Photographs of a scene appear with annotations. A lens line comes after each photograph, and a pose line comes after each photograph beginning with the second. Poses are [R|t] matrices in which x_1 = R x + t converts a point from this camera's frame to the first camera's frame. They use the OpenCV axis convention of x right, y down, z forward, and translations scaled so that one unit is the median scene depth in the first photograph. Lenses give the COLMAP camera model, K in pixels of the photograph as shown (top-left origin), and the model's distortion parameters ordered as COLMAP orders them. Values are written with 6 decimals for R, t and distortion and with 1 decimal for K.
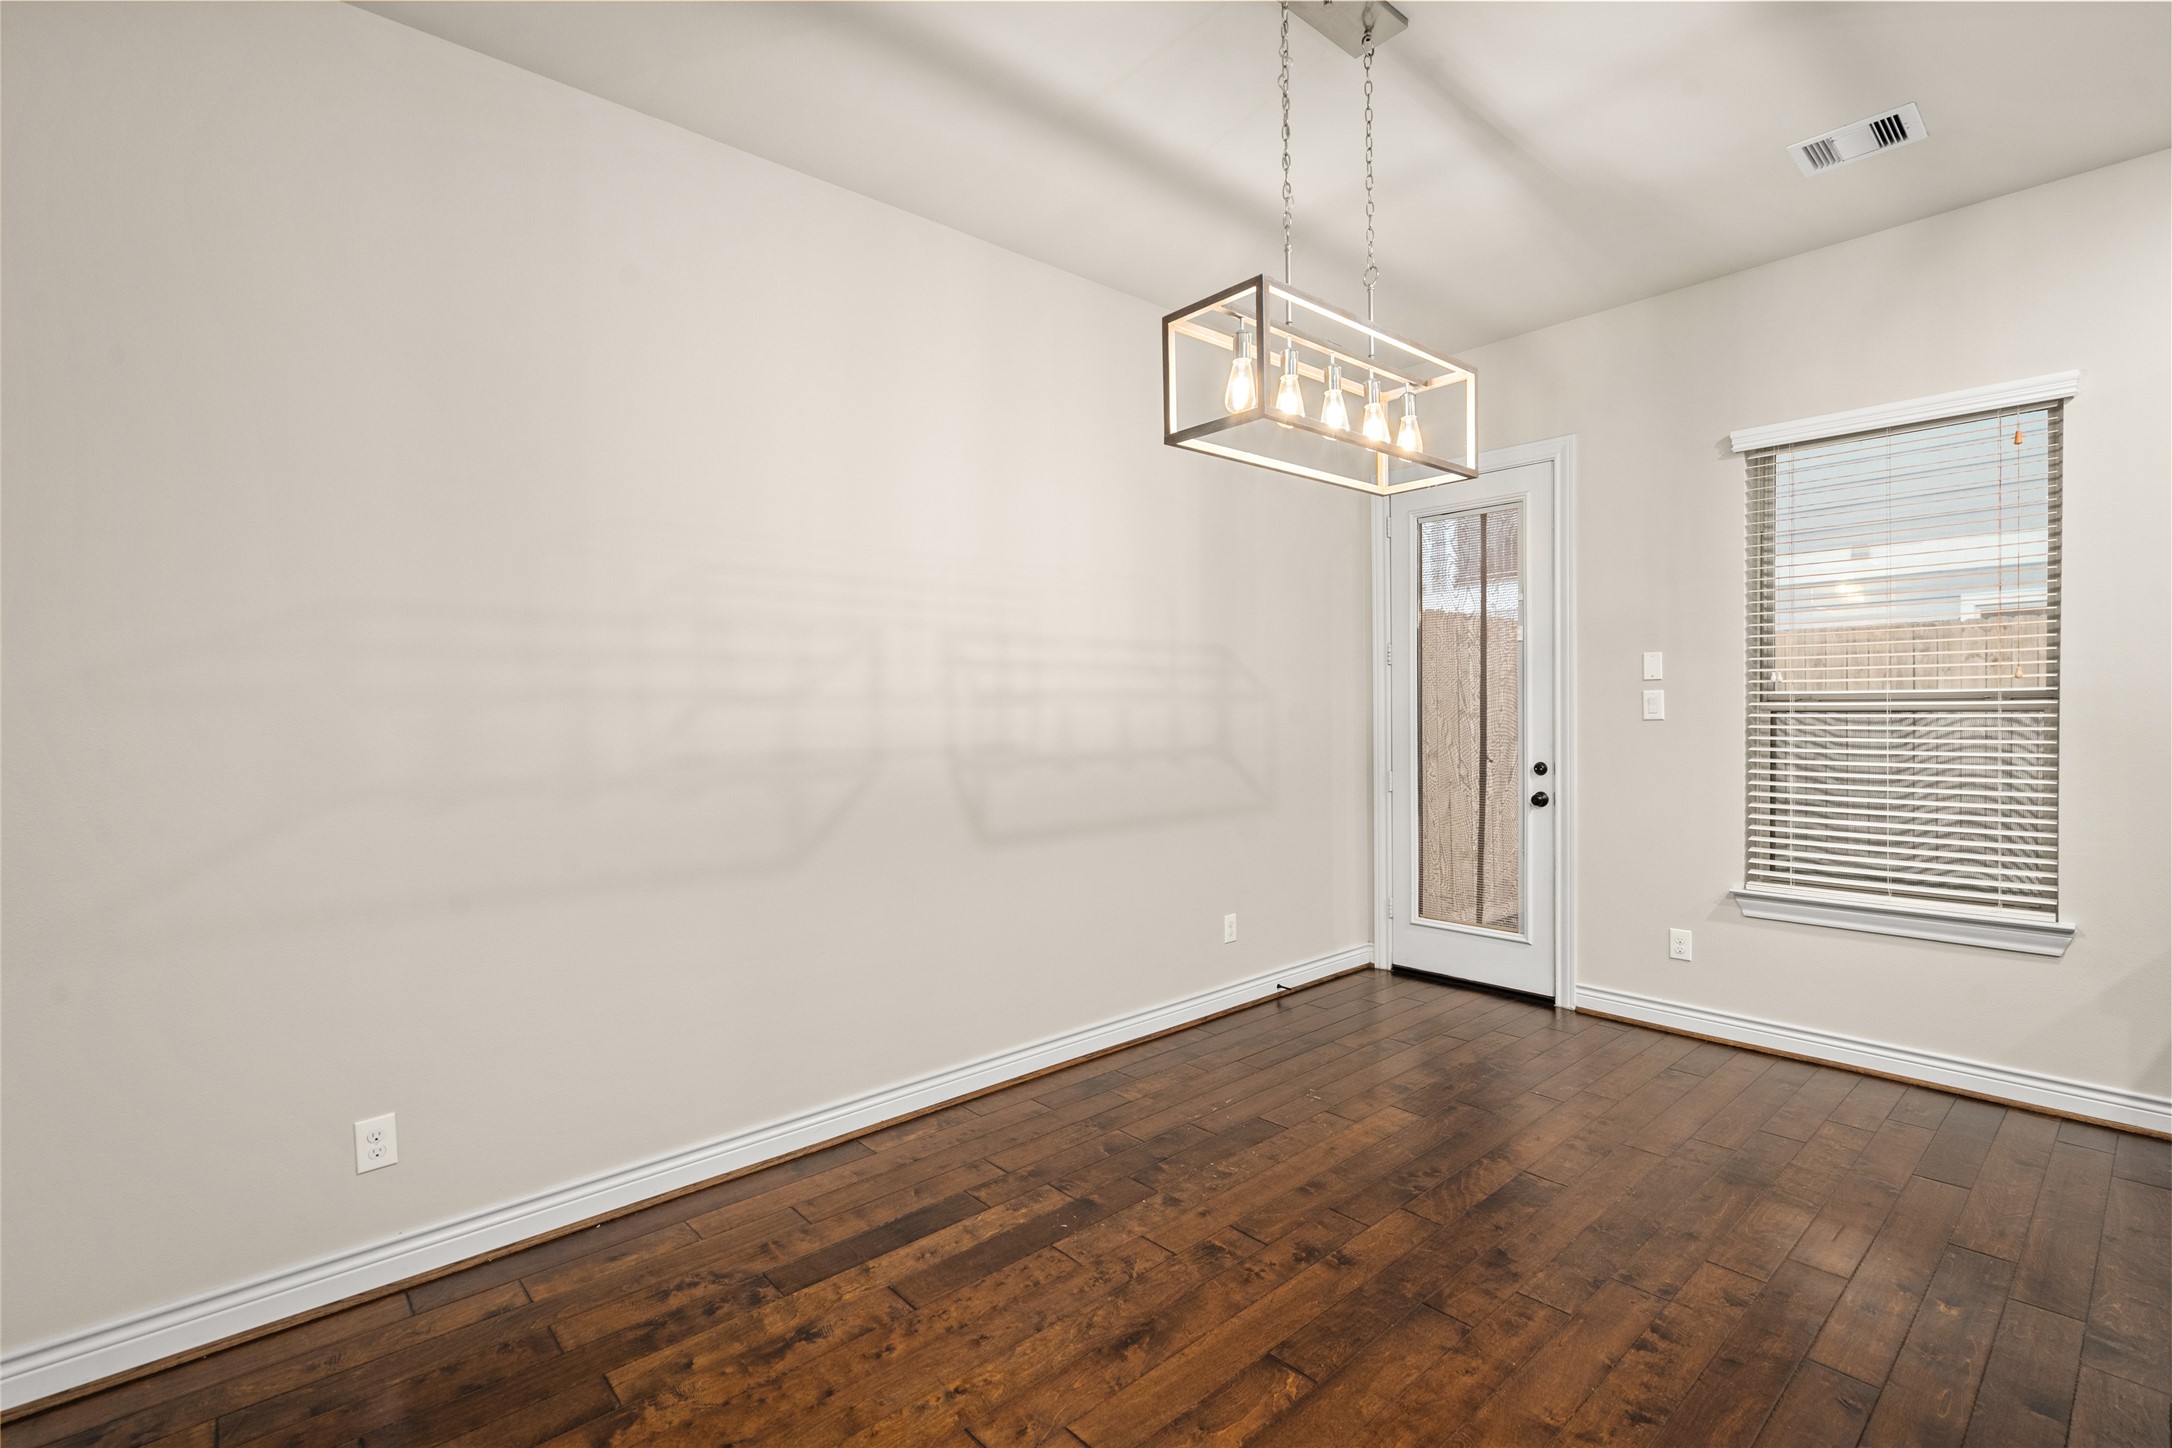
lens RADIAL K [[982.2, 0, 1076.2], [0, 982.2, 727.5], [0, 0, 1]] dist [-0.002706, 0.000119]
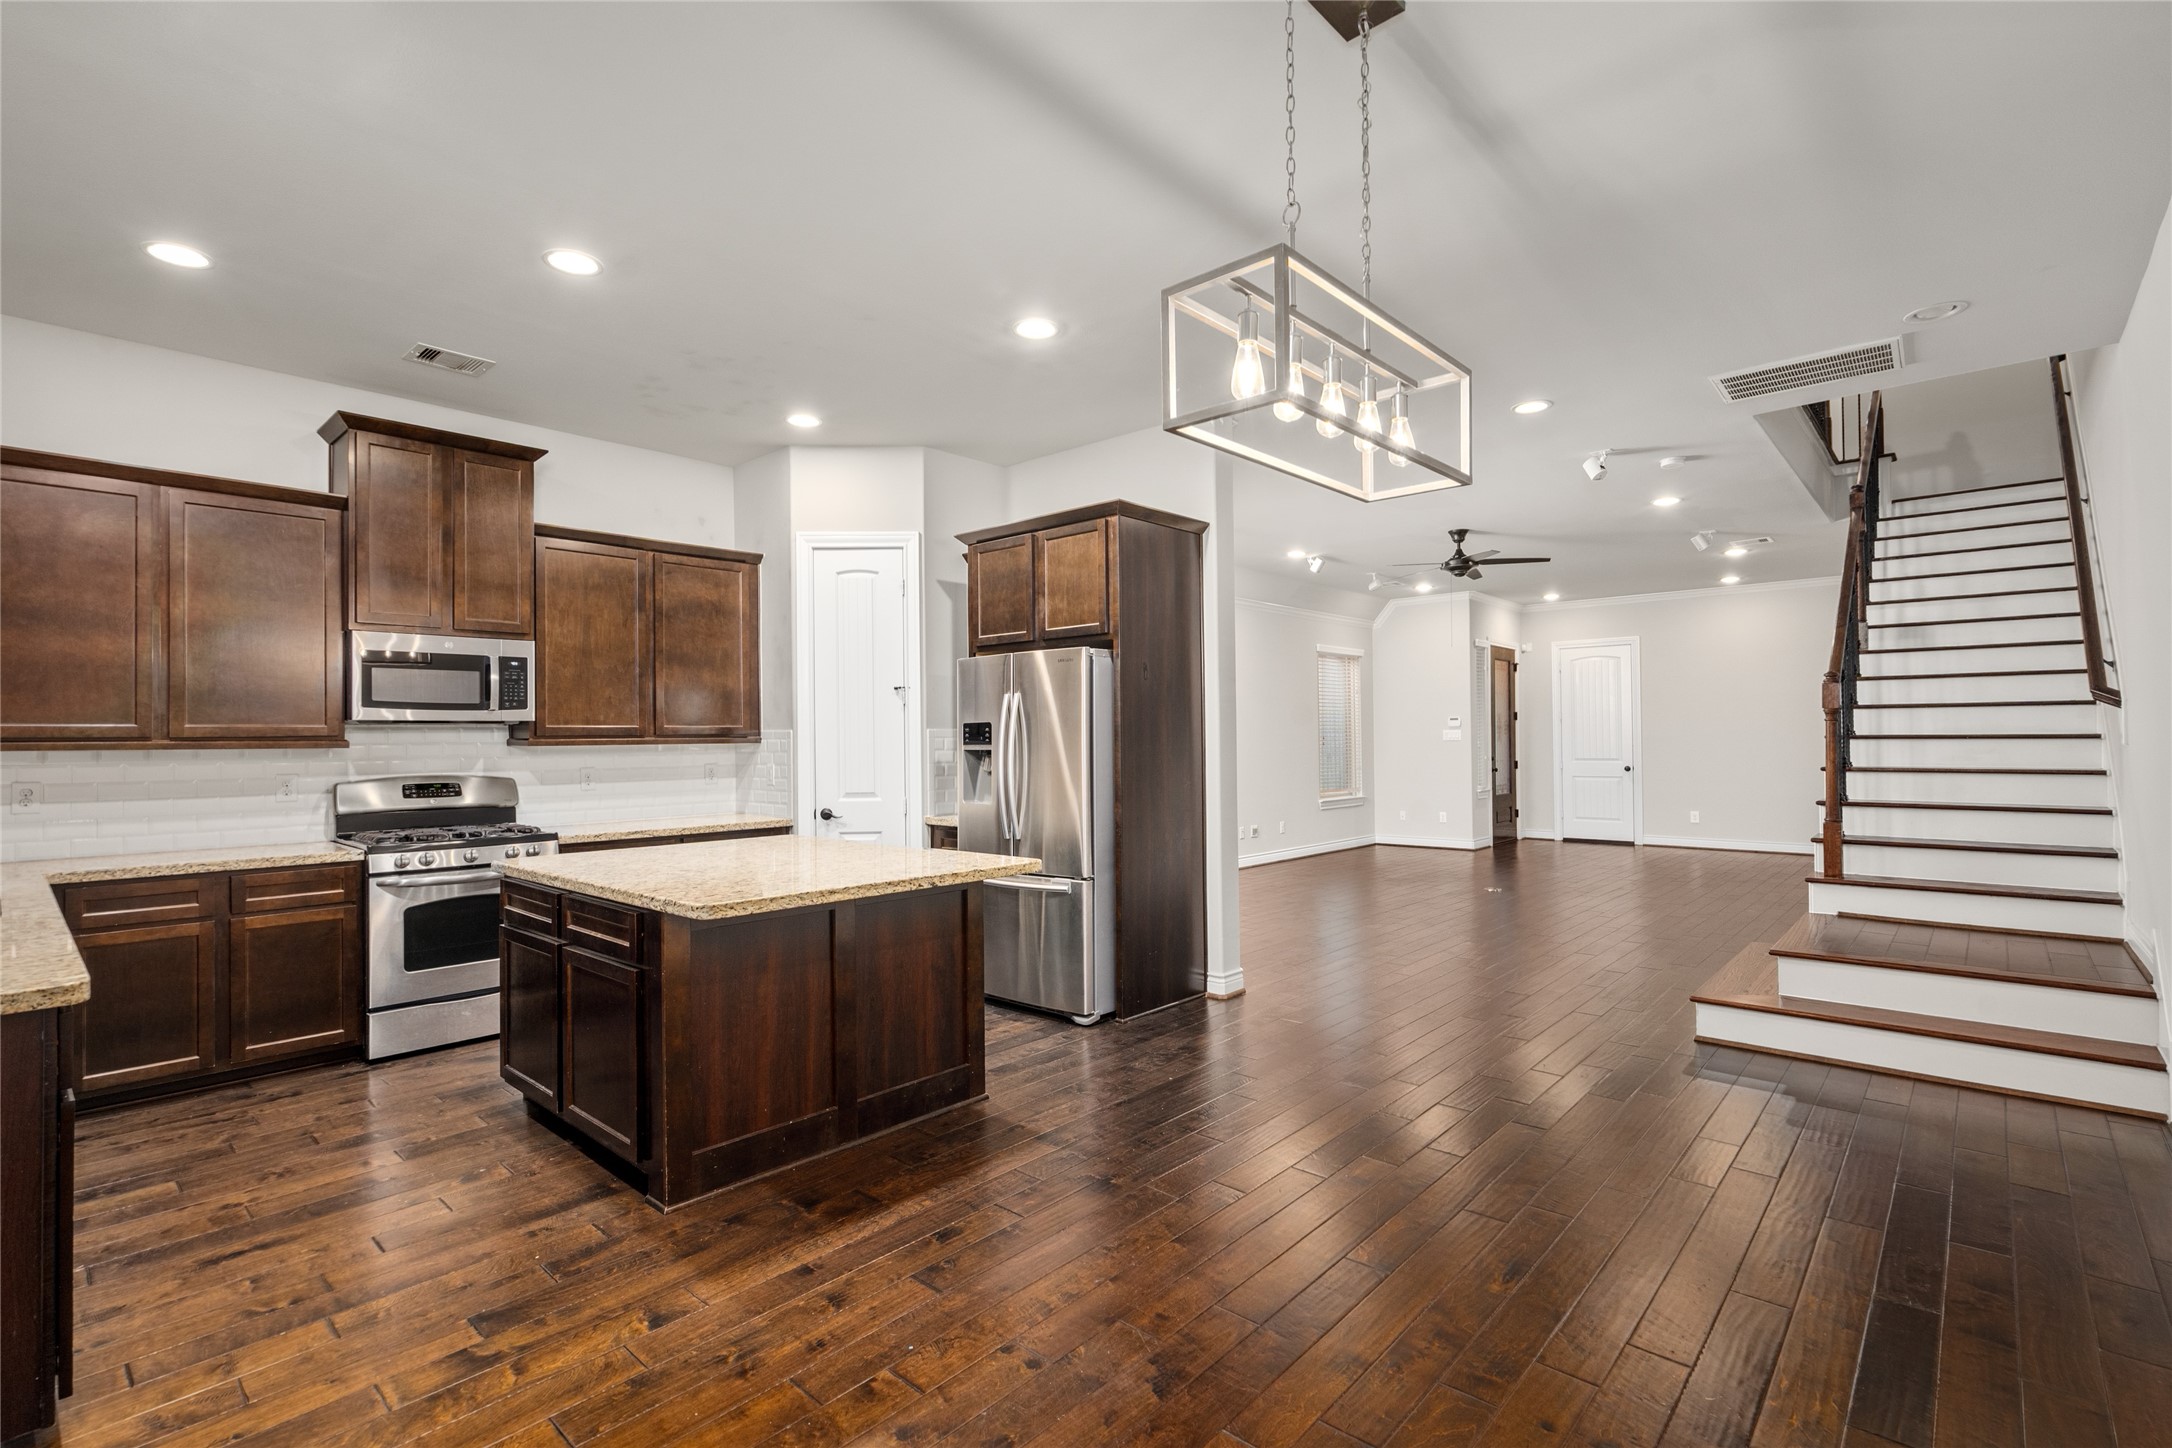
lens RADIAL K [[994.9, 0, 1082.0], [0, 994.9, 727.4], [0, 0, 1]] dist [-0.002025, 0.000237]
pose [[-0.993269, 0.022037, -0.113713, 0.361211], [0.021002, 0.999726, 0.010289, -0.018310], [0.113908, 0.007832, -0.993460, 1.131692]]
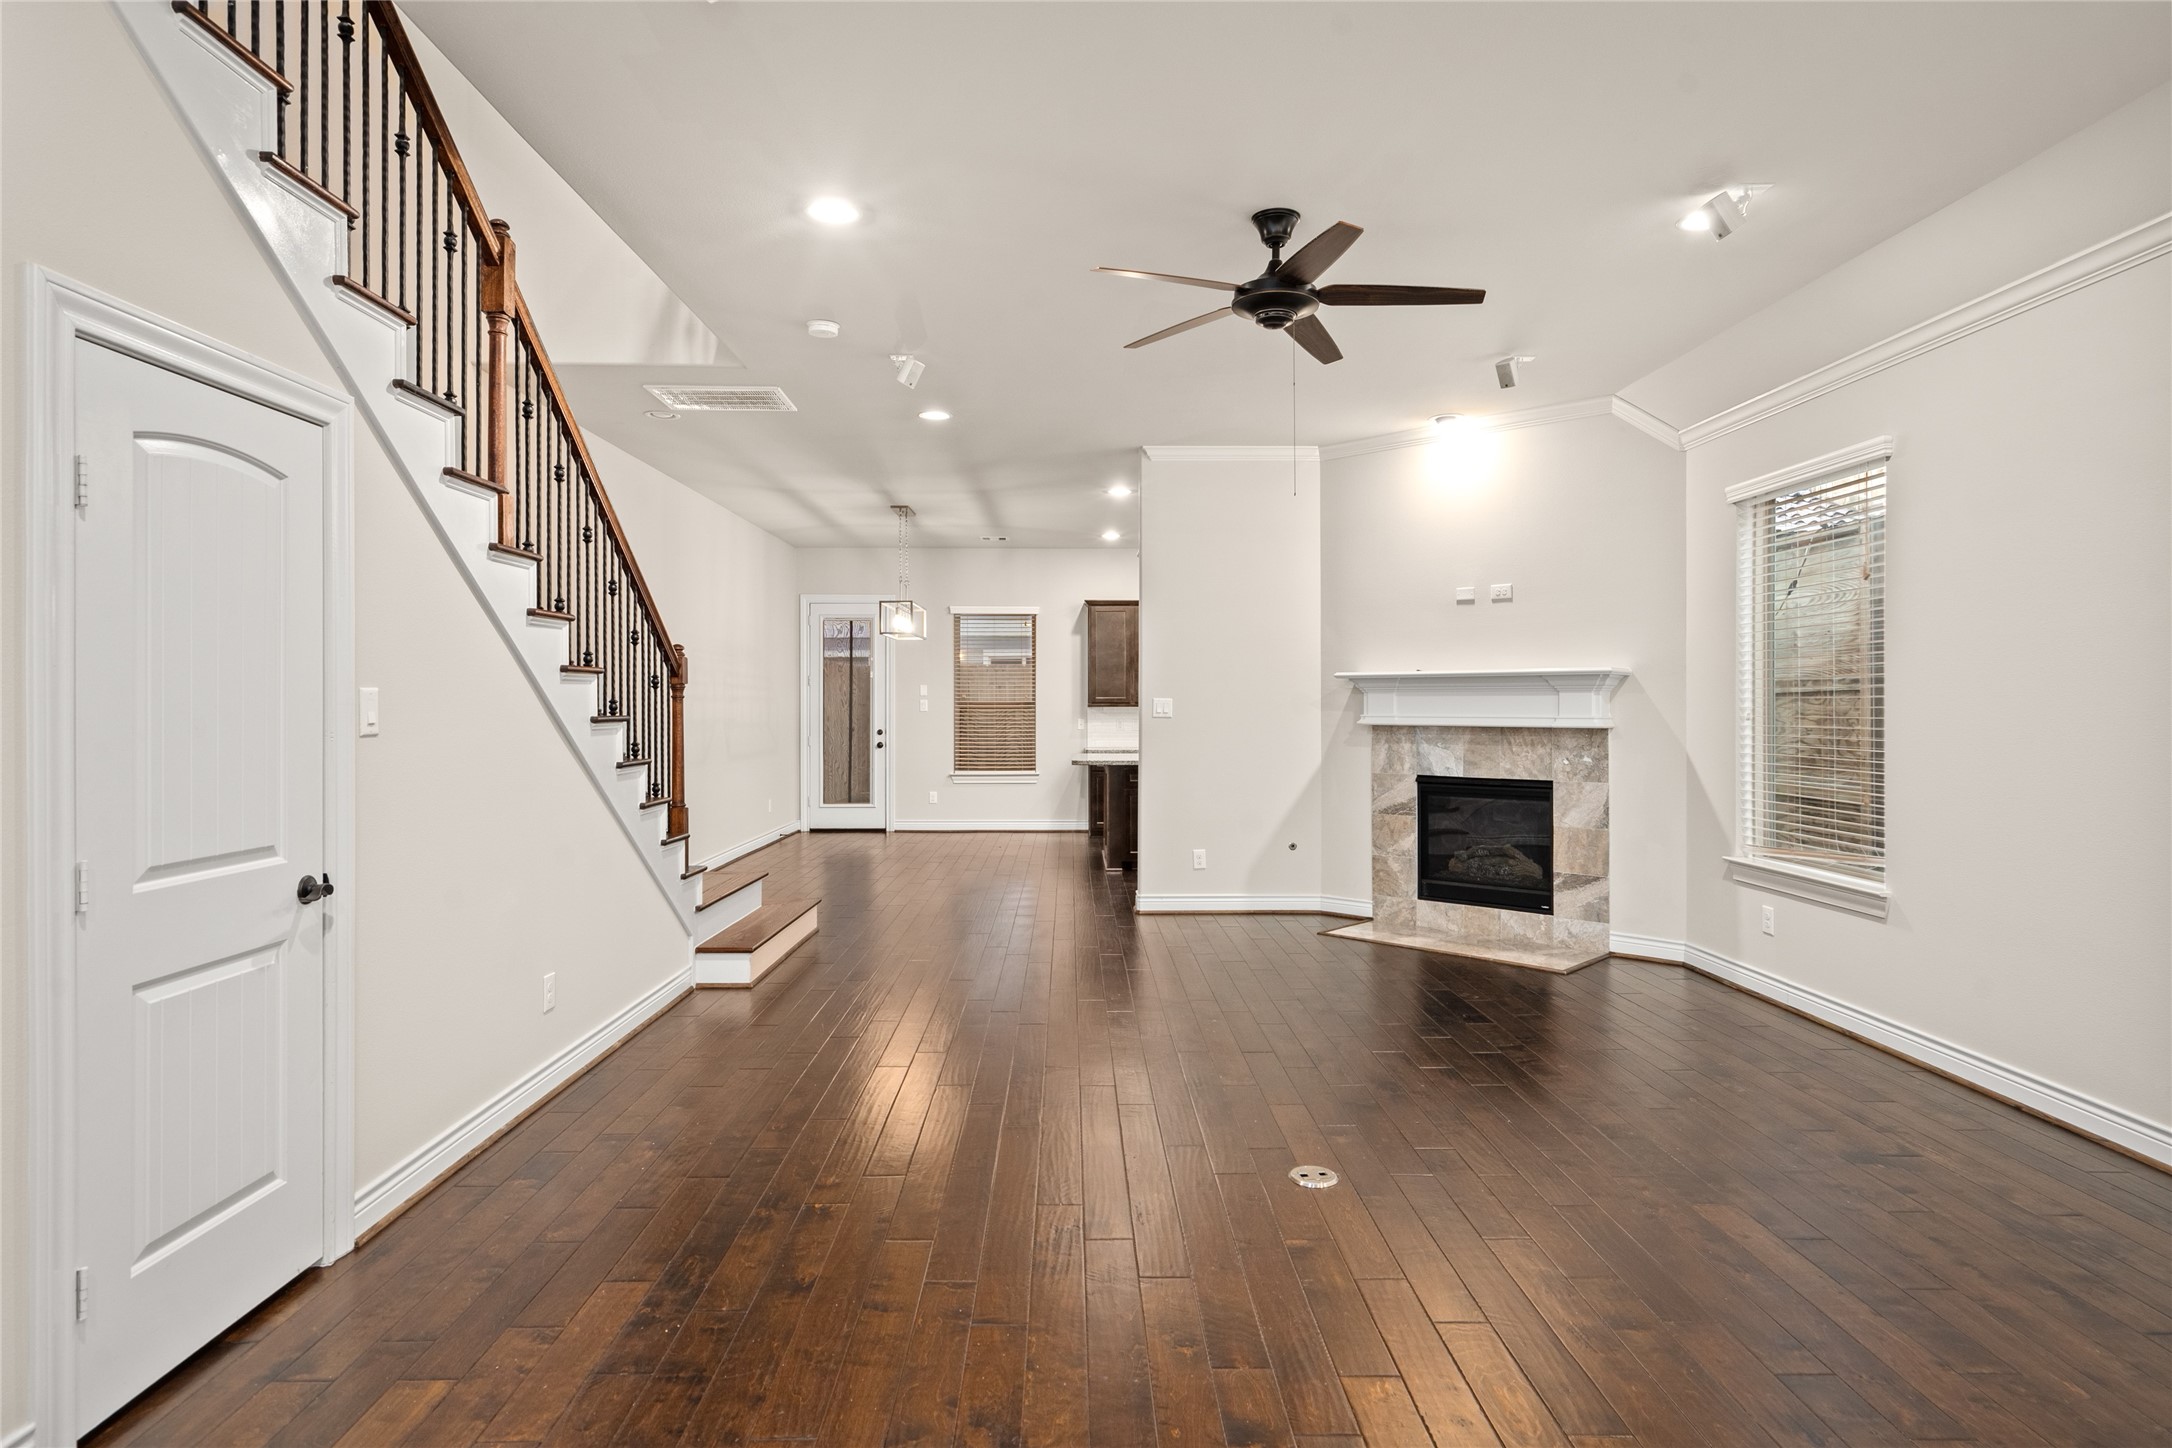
lens RADIAL K [[1173.4, 0, 1078.8], [0, 1173.4, 698.9], [0, 0, 1]] dist [-0.003786, 0.008095]
pose [[0.653036, 0.016974, 0.757136, -1.545164], [0.008049, 0.999537, -0.029350, 0.055582], [-0.757284, 0.025260, 0.652597, -1.380439]]
